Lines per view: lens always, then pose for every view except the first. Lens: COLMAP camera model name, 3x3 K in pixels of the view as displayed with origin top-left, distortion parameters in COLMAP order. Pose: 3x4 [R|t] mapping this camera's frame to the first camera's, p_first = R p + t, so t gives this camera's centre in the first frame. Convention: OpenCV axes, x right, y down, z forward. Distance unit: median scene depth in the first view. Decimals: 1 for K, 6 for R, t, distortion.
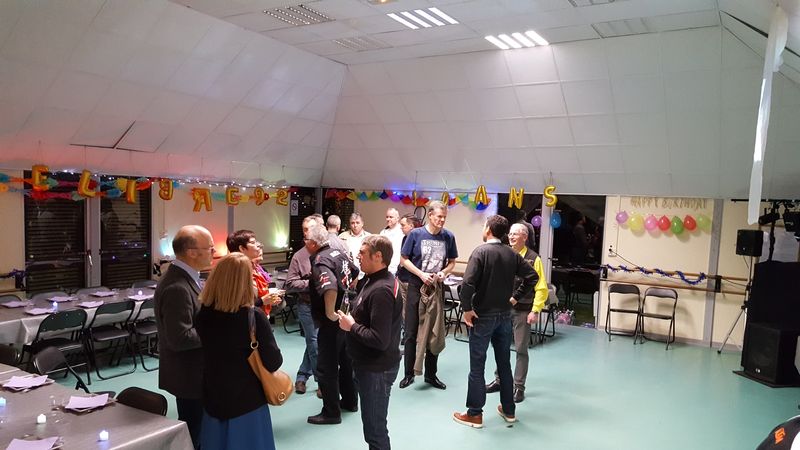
lens RADIAL K [[590.2, 0, 397.6], [0, 590.2, 255.7], [0, 0, 1]] dist [0.152572, -0.227738]
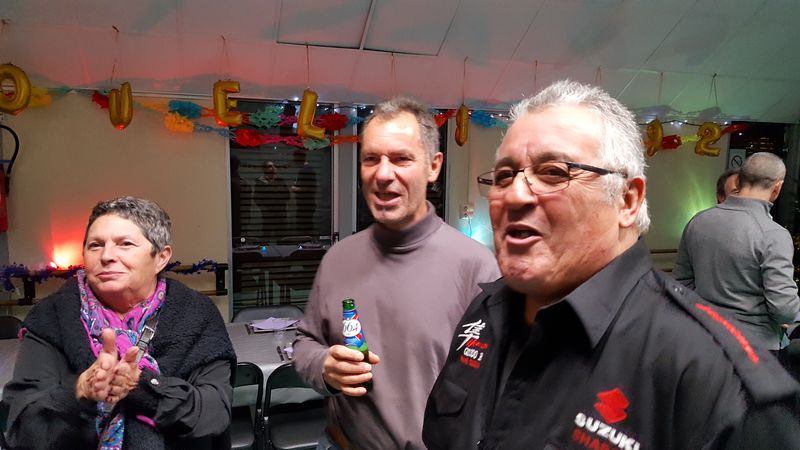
lens RADIAL K [[590.2, 0, 397.6], [0, 590.2, 255.7], [0, 0, 1]] dist [0.152572, -0.227738]
pose [[0.761610, 0.061266, -0.645133, -0.074606], [-0.045508, 0.998120, 0.041064, -0.013402], [0.646435, -0.001916, 0.762966, 0.558156]]
